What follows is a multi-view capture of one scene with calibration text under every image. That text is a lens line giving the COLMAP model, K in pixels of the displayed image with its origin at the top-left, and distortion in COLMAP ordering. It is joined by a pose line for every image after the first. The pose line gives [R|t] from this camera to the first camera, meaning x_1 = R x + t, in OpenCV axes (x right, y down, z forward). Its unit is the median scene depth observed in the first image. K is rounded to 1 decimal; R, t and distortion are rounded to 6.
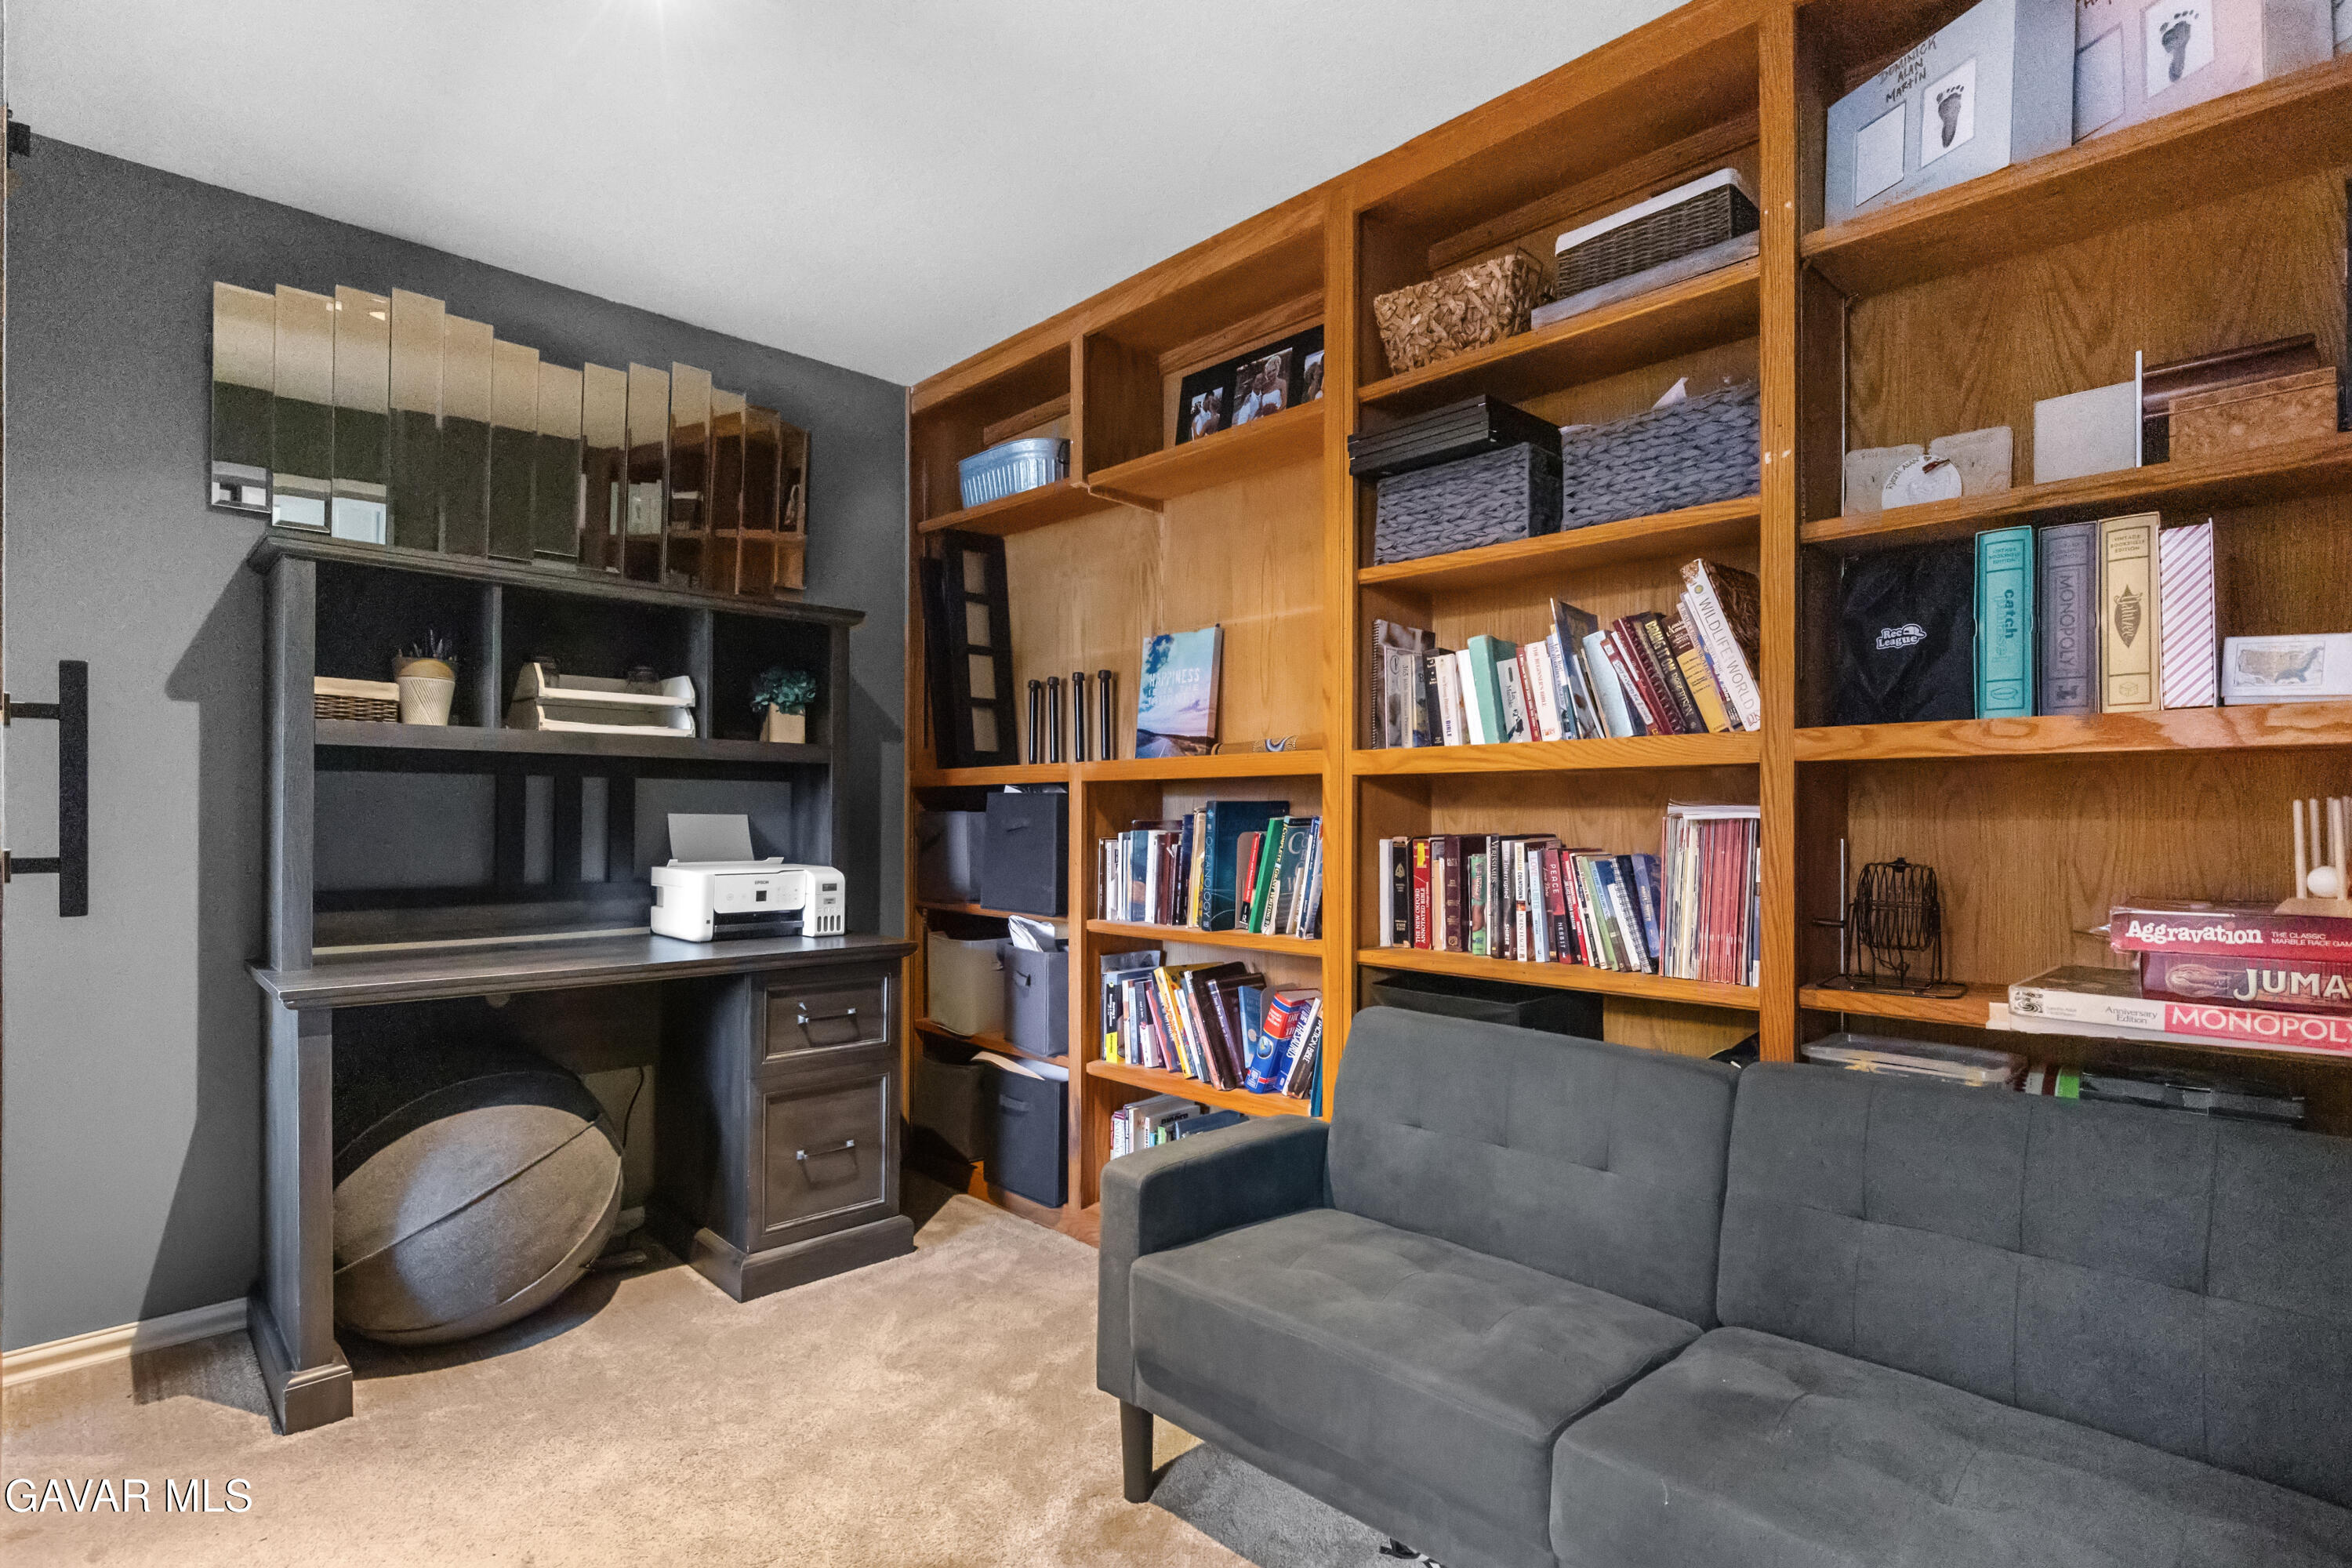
lens RADIAL K [[1181.5, 0, 1171.2], [0, 1181.5, 802.0], [0, 0, 1]] dist [0.004122, 0.000384]
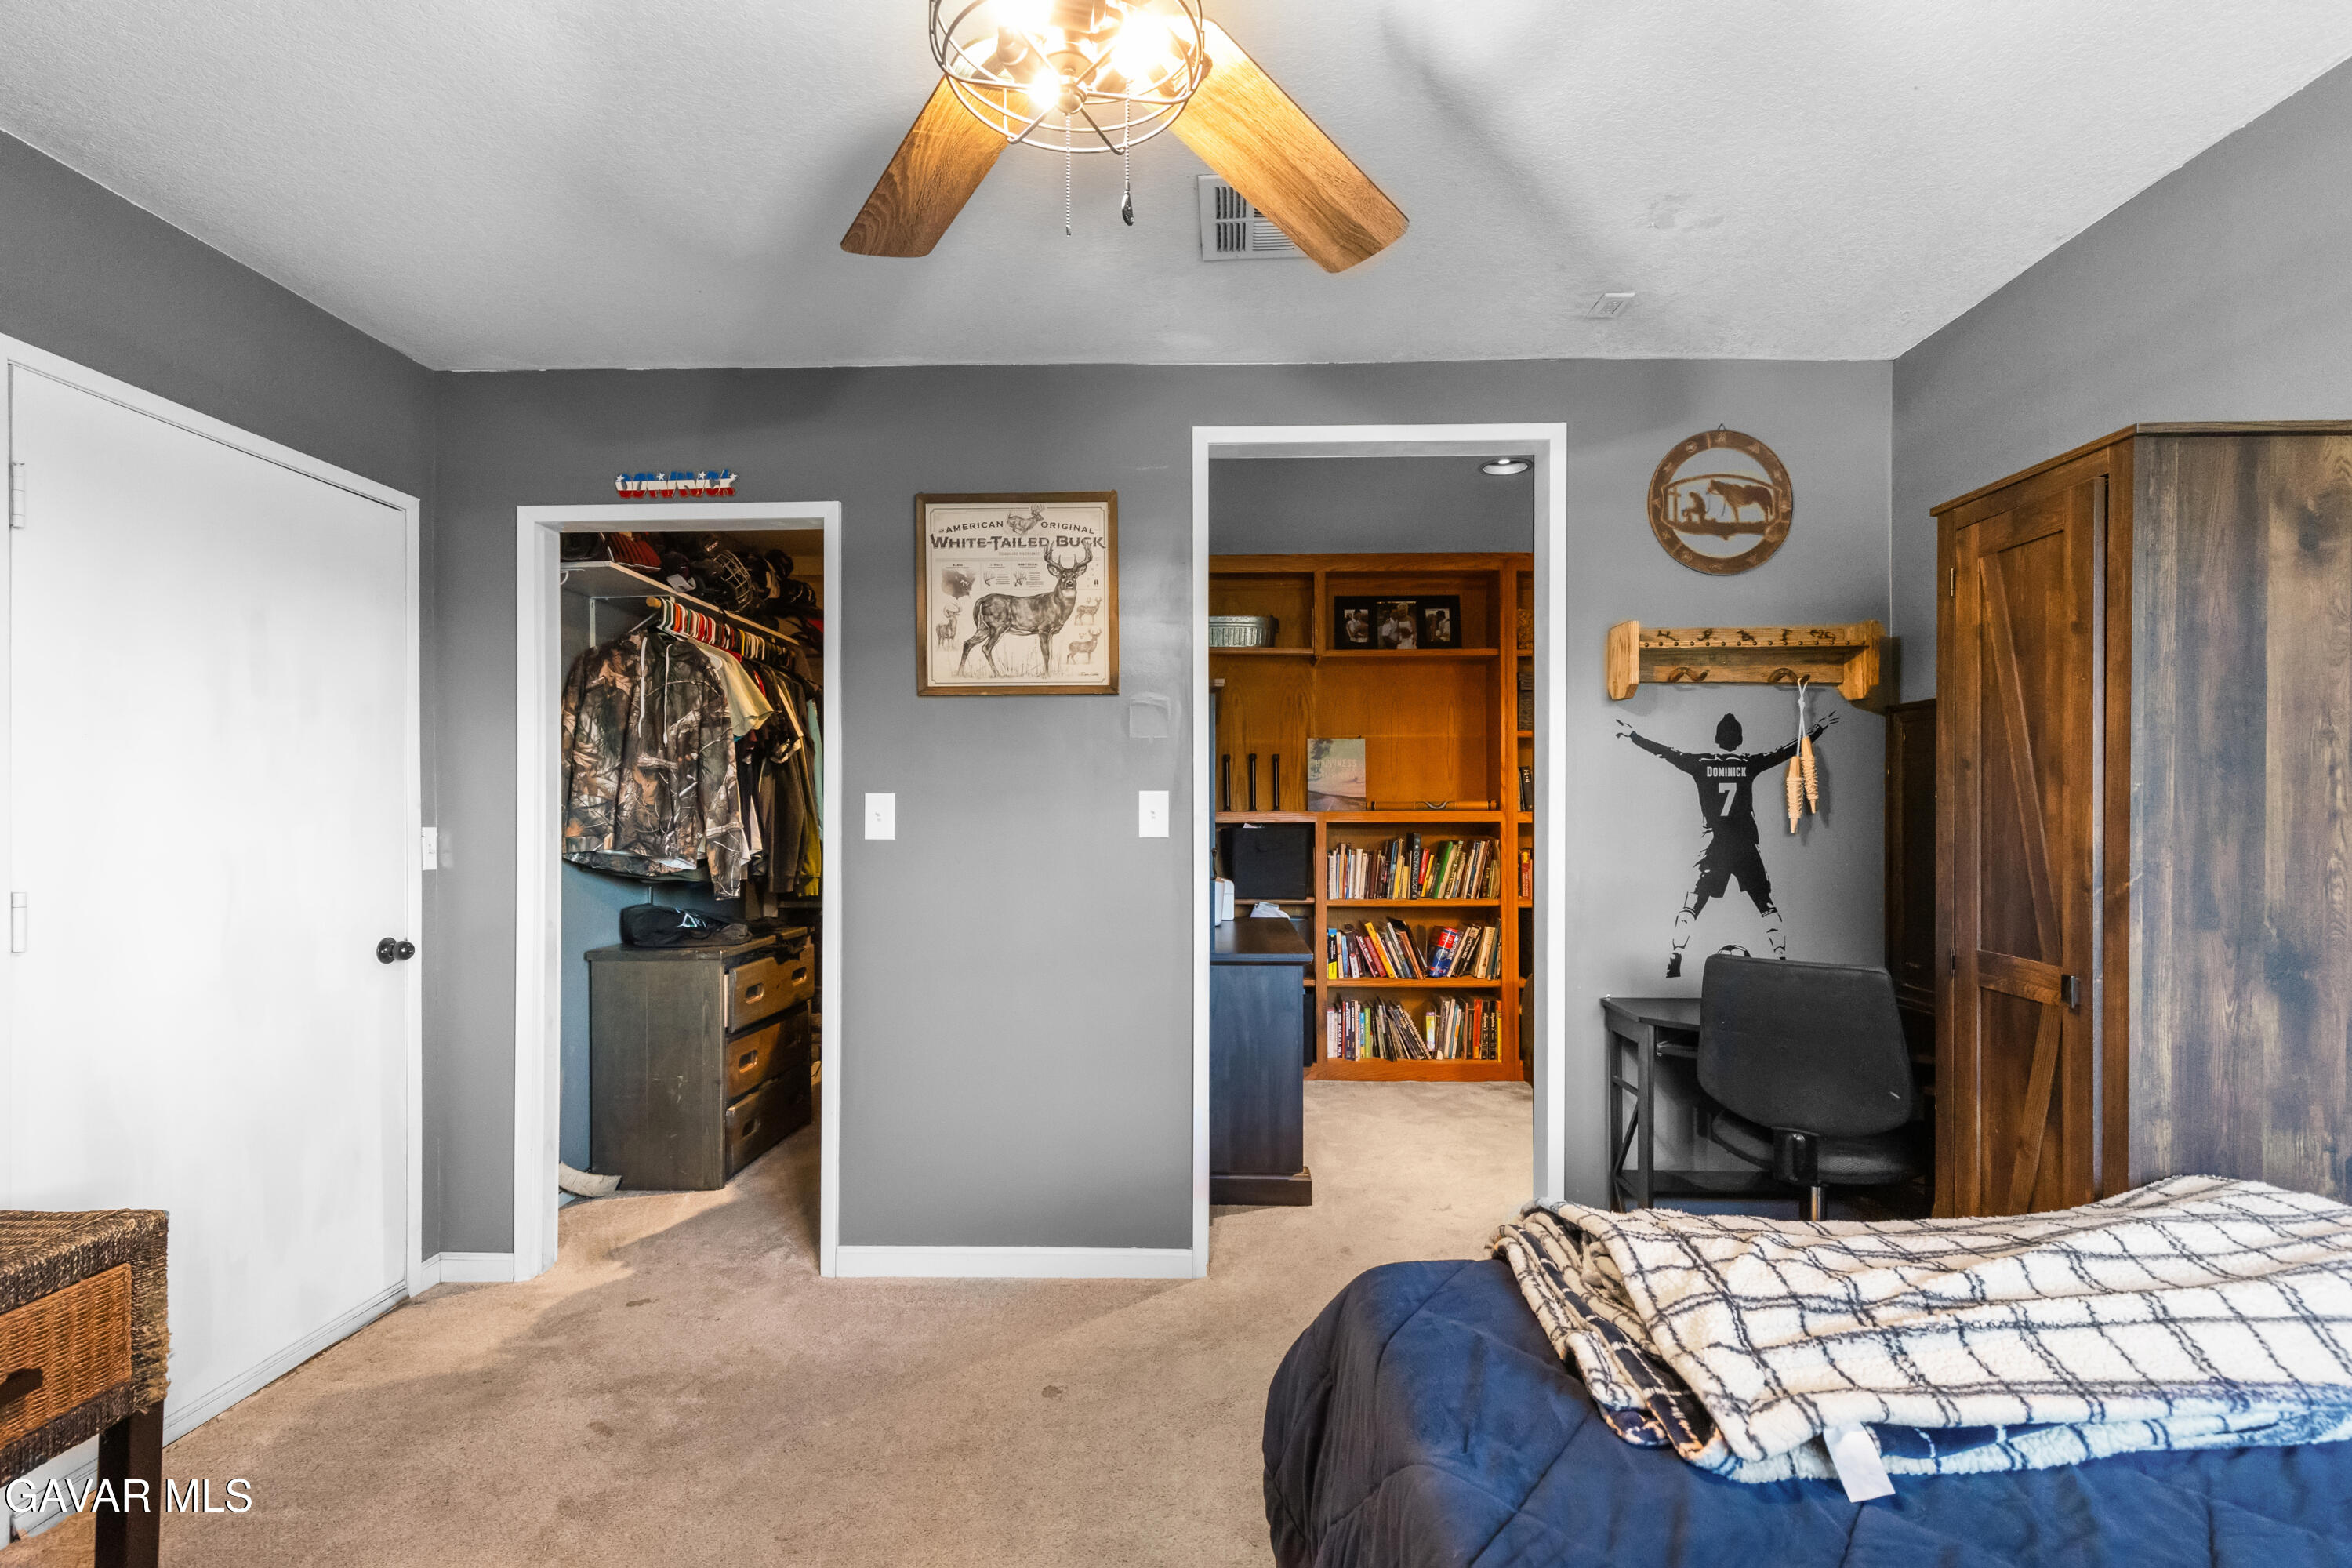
lens RADIAL K [[1076.7, 0, 1177.1], [0, 1076.7, 795.0], [0, 0, 1]] dist [-0.001257, -0.000668]
pose [[0.705605, -0.001404, 0.708604, -1.369202], [-0.006991, 0.999936, 0.008942, -0.072060], [-0.708571, -0.011264, 0.705550, 0.013298]]
